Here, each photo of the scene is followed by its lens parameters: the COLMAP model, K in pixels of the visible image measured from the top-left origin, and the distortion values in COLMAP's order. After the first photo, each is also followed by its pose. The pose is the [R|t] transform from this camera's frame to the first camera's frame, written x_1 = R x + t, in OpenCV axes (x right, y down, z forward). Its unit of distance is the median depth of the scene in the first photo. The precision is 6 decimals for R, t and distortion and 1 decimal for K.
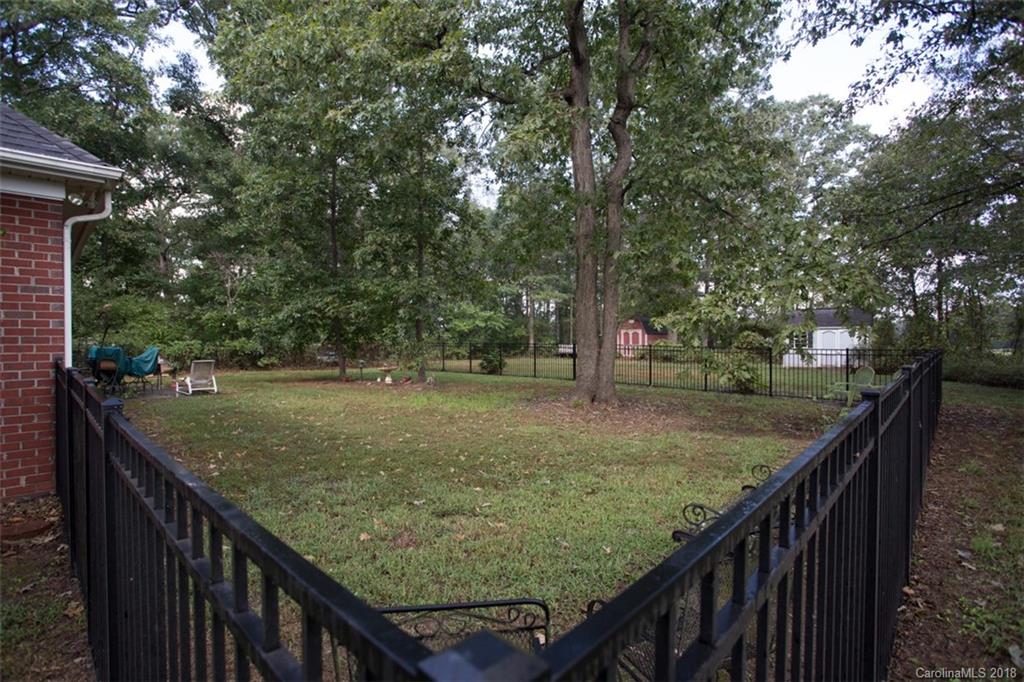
lens RADIAL K [[505.3, 0, 511.8], [0, 505.3, 342.1], [0, 0, 1]] dist [-0.040343, 0.009569]
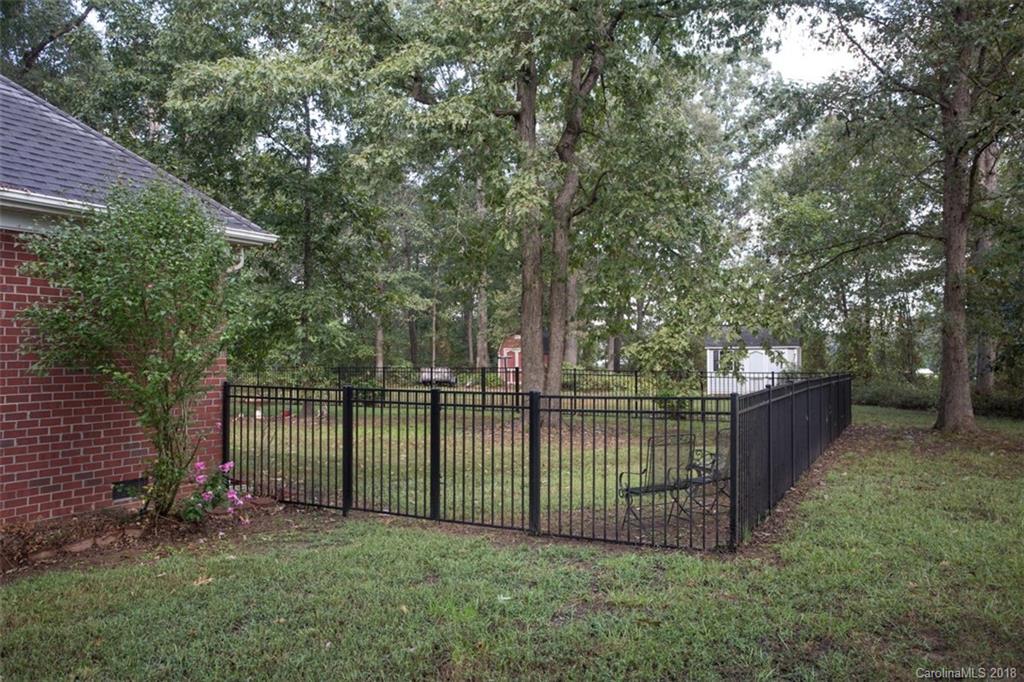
lens RADIAL K [[823.5, 0, 511.6], [0, 823.5, 341.5], [0, 0, 1]] dist [-0.001011, -0.001345]
pose [[0.961511, 0.004679, 0.274727, -0.157669], [0.002818, 0.999635, -0.026887, -0.002672], [-0.274752, 0.026626, 0.961146, -0.247441]]
